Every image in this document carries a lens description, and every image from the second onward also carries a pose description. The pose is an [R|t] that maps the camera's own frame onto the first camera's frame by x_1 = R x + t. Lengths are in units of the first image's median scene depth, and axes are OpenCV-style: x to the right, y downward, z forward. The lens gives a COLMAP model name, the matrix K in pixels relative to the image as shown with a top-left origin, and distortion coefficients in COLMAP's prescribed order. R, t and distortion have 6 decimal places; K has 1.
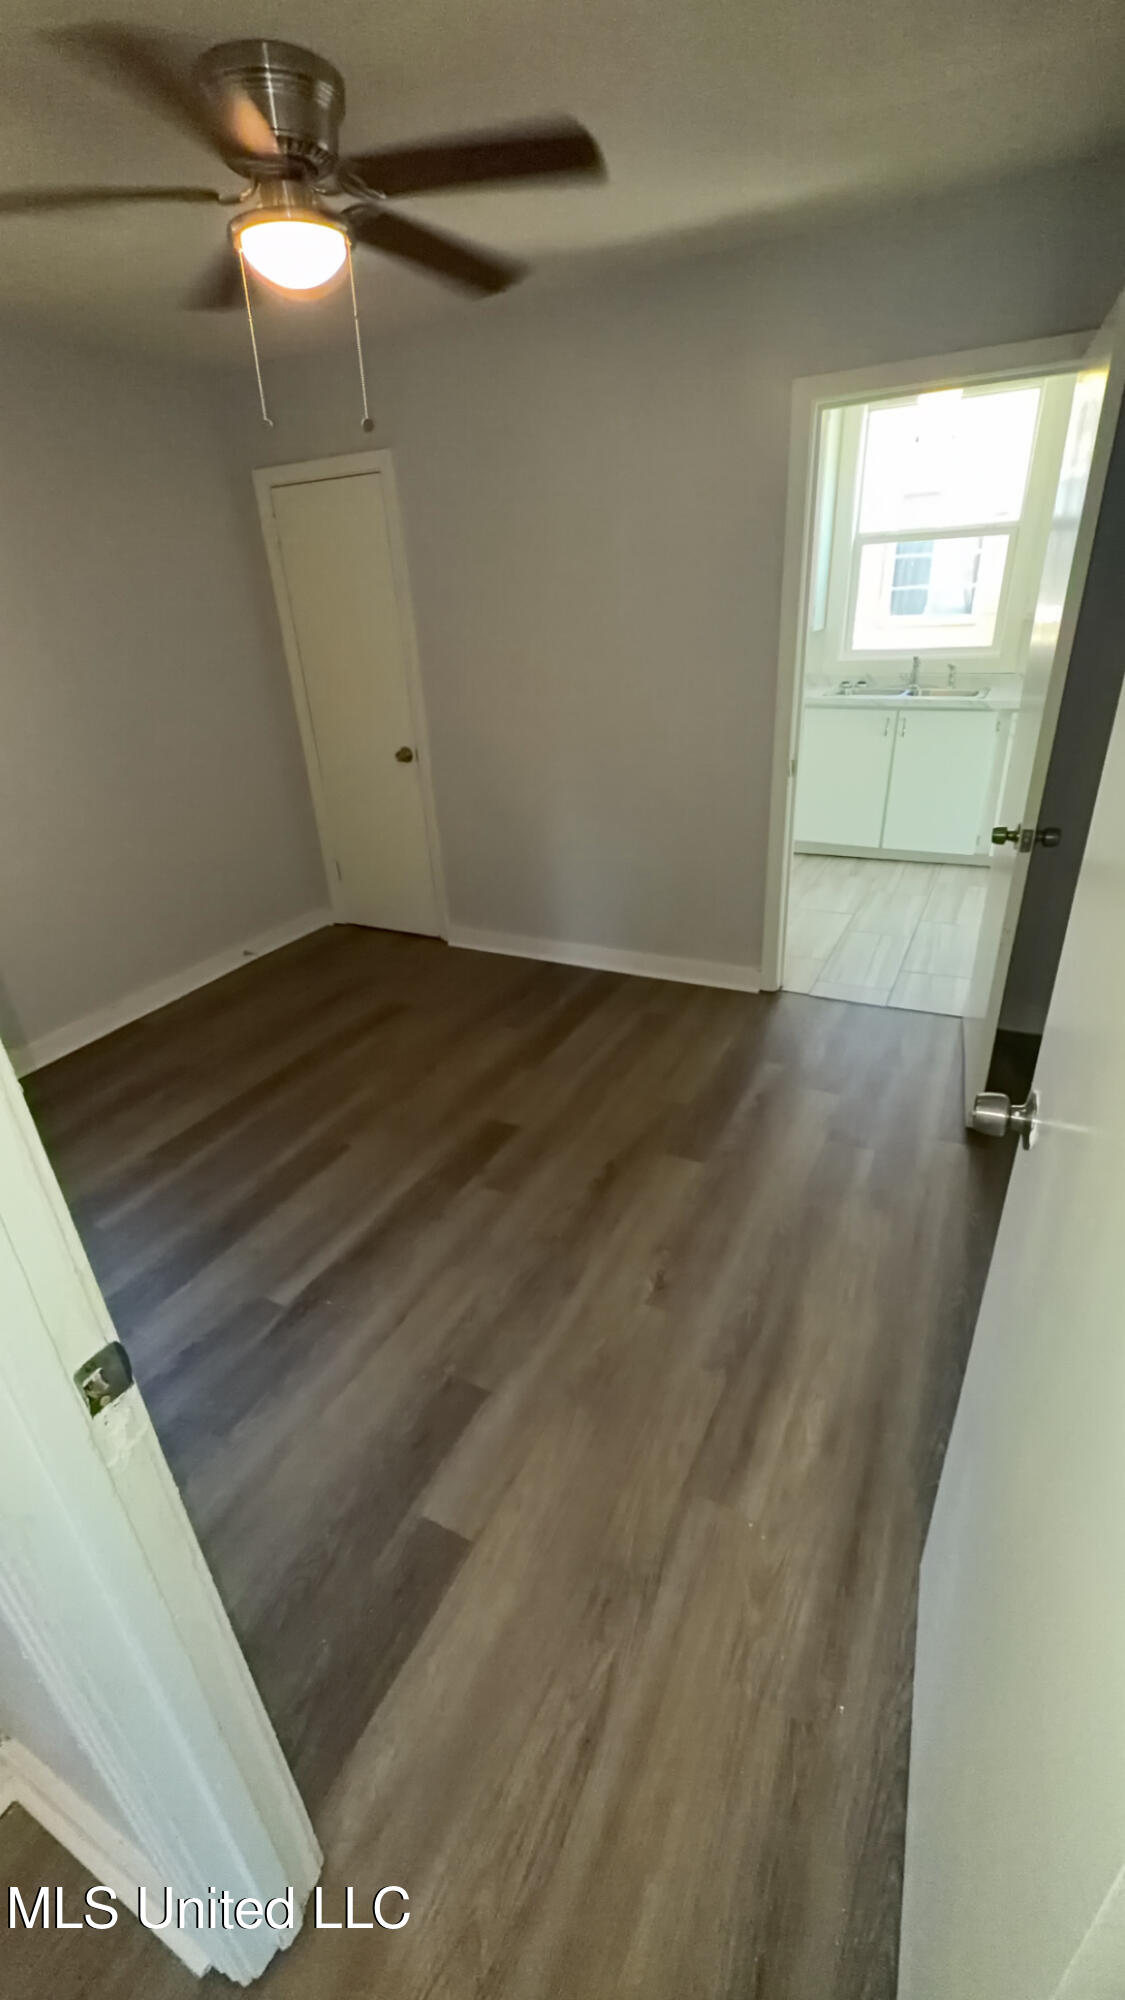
lens RADIAL K [[820.4, 0, 568.1], [0, 820.4, 1004.7], [0, 0, 1]] dist [0.000157, 0.000011]
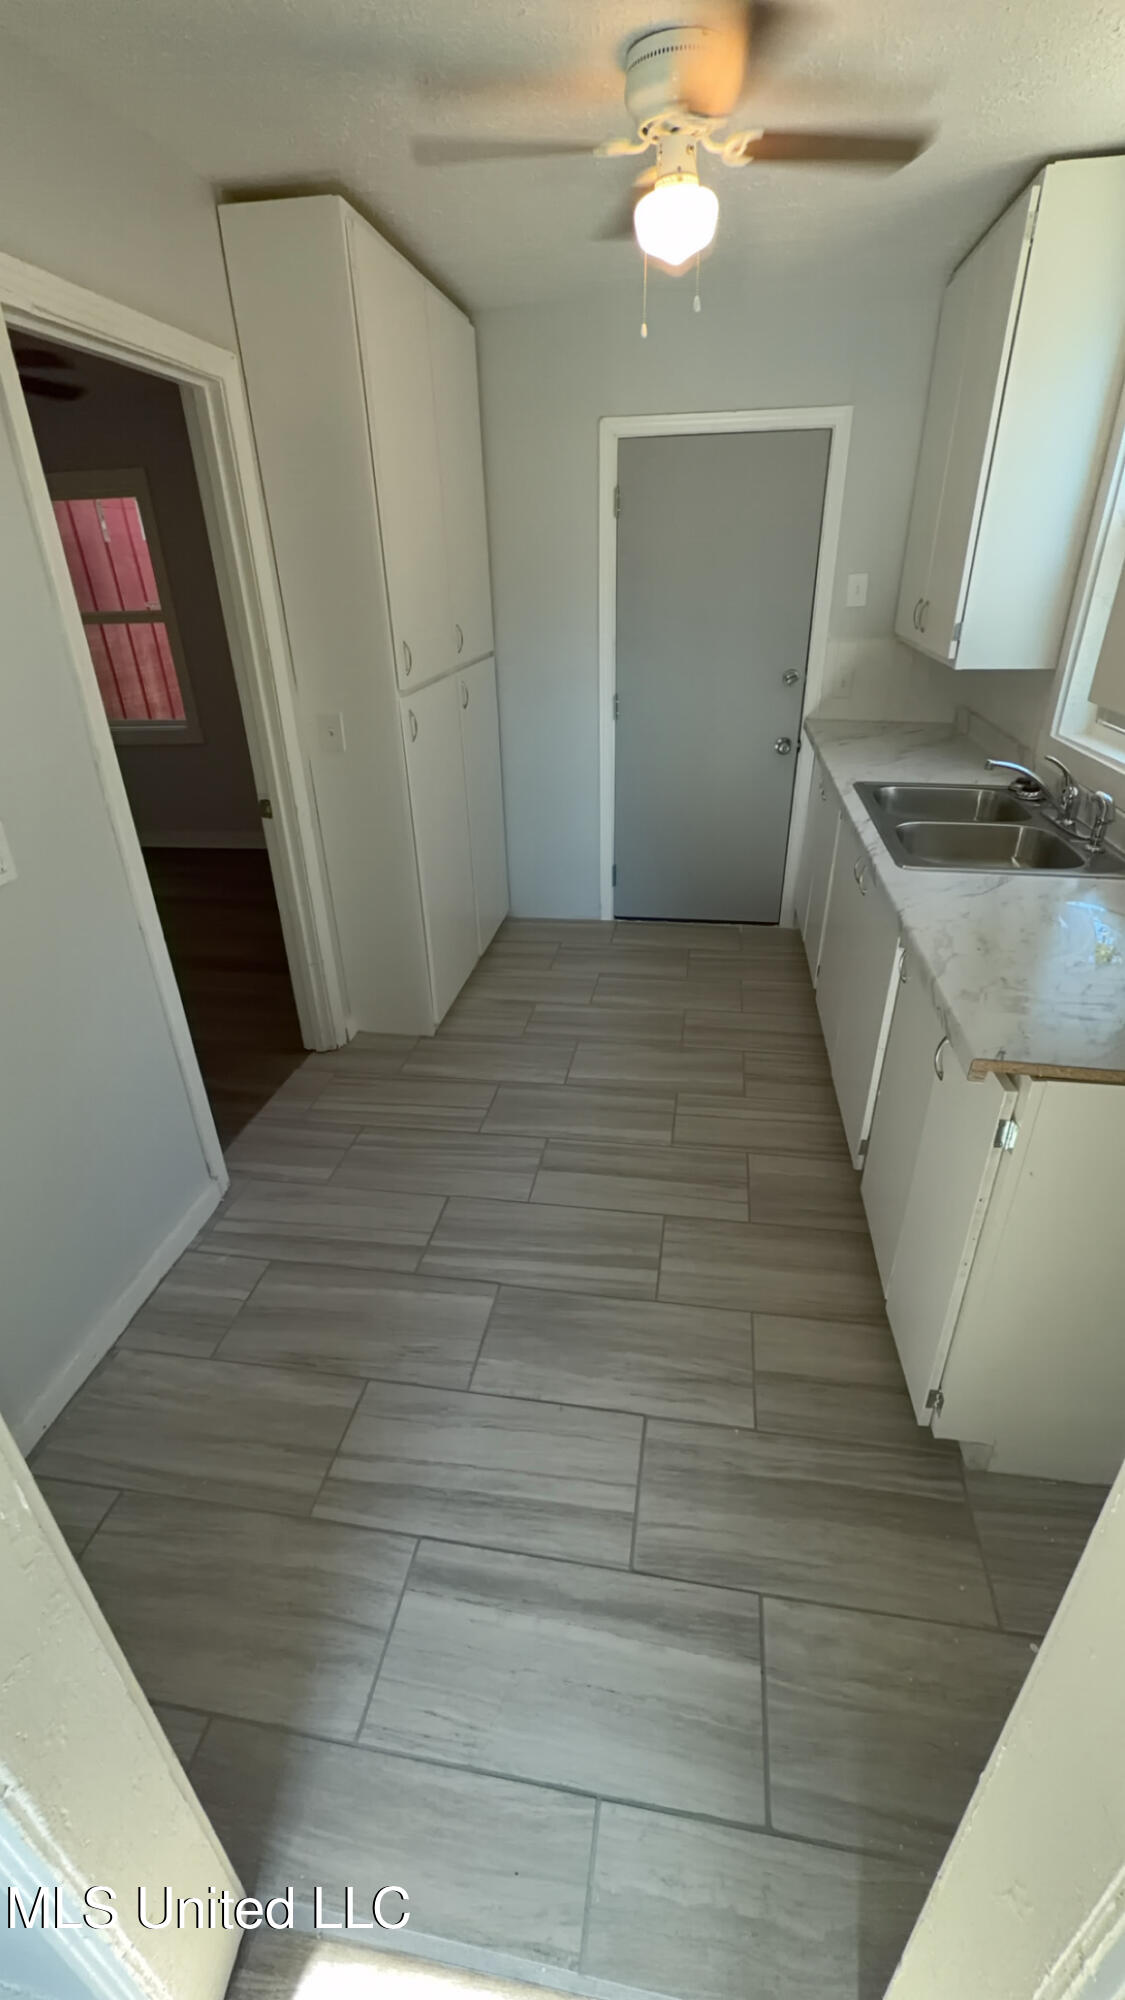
lens RADIAL K [[820.4, 0, 568.1], [0, 820.4, 1004.7], [0, 0, 1]] dist [0.000157, 0.000011]
pose [[0.311623, 0.476865, -0.821883, 0.866099], [-0.404703, 0.849187, 0.339261, -0.394608], [0.859713, 0.226897, 0.457614, 0.656167]]
